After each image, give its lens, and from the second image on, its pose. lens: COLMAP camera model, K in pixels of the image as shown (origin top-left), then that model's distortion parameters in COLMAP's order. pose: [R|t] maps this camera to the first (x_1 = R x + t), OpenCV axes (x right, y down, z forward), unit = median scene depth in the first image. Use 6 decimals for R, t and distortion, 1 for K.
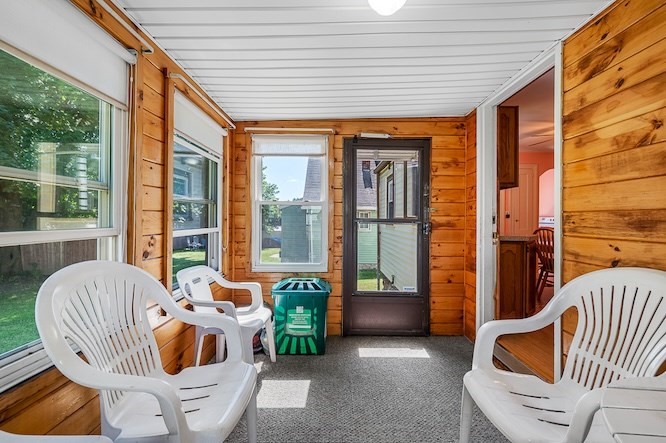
lens RADIAL K [[279.3, 0, 332.1], [0, 279.3, 220.1], [0, 0, 1]] dist [0.000024, 0.000247]
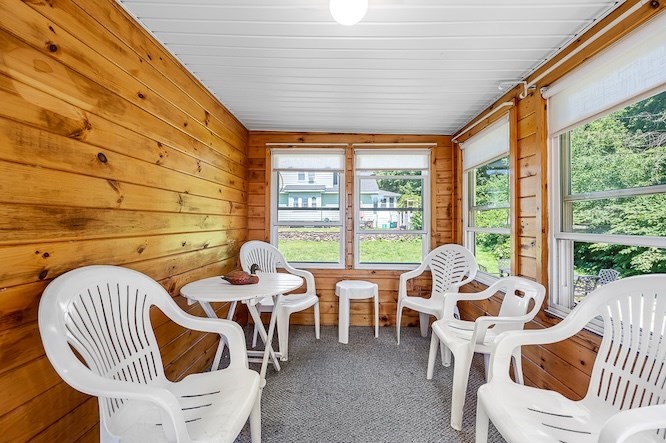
lens RADIAL K [[279.3, 0, 334.2], [0, 279.3, 220.1], [0, 0, 1]] dist [0.000024, 0.000247]
pose [[-0.999779, -0.007842, 0.019519, 0.203471], [-0.007835, 0.999969, 0.000473, -0.000376], [-0.019522, 0.000320, -0.999809, 1.803765]]
